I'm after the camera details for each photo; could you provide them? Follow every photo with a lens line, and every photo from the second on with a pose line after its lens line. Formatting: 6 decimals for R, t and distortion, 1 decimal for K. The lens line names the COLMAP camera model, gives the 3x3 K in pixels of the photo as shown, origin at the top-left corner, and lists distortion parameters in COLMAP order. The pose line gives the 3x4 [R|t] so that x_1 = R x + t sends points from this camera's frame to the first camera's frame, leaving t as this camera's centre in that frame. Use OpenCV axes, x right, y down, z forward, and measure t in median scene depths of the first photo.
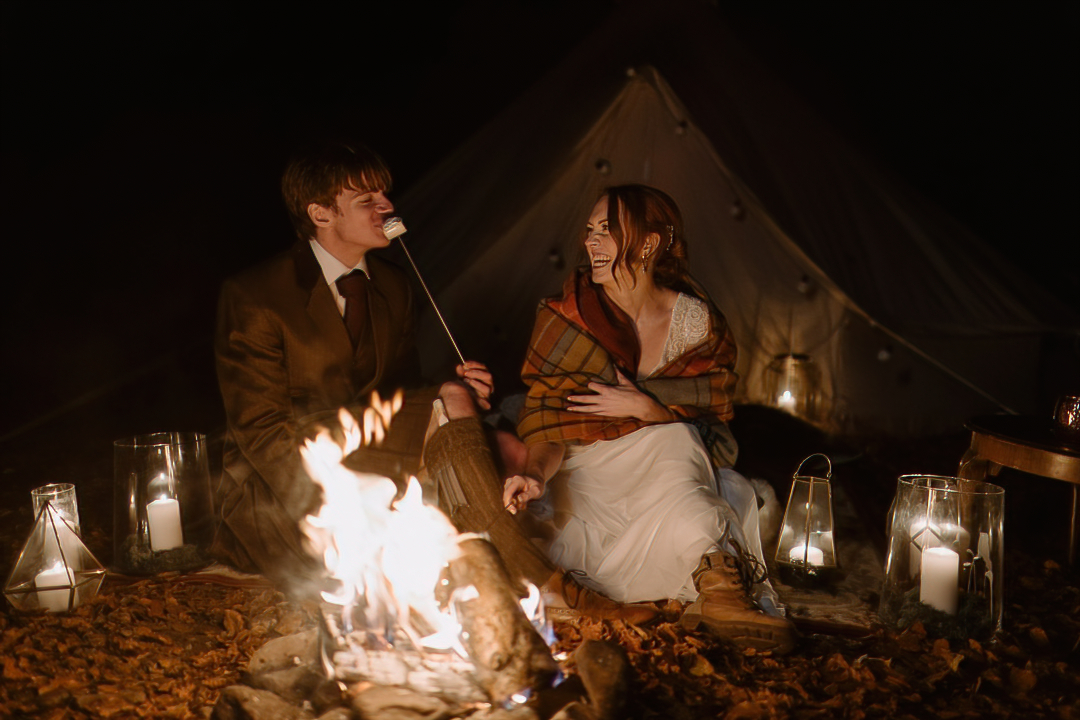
lens RADIAL K [[1092.6, 0, 537.7], [0, 1092.6, 393.9], [0, 0, 1]] dist [0.009797, 0.008303]
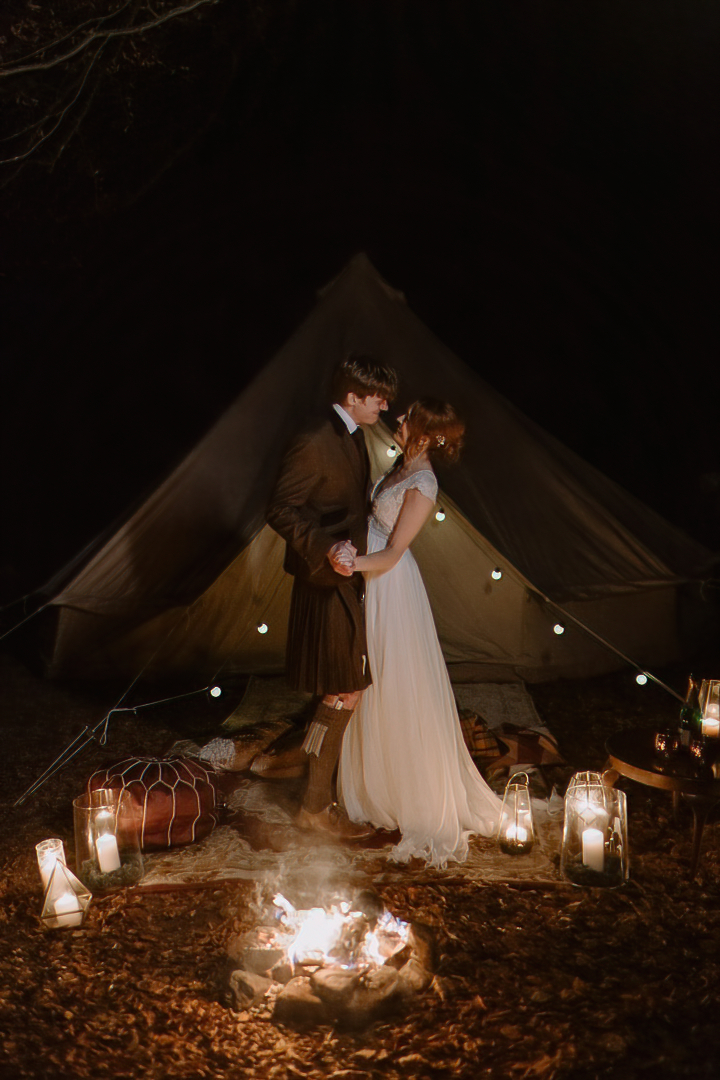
lens RADIAL K [[1136.5, 0, 353.4], [0, 1136.5, 541.4], [0, 0, 1]] dist [-0.009820, -0.001293]
pose [[0.990530, -0.064521, 0.121189, -0.173487], [0.064258, 0.997915, 0.006084, -0.318792], [-0.121329, 0.001761, 0.992611, -0.659500]]
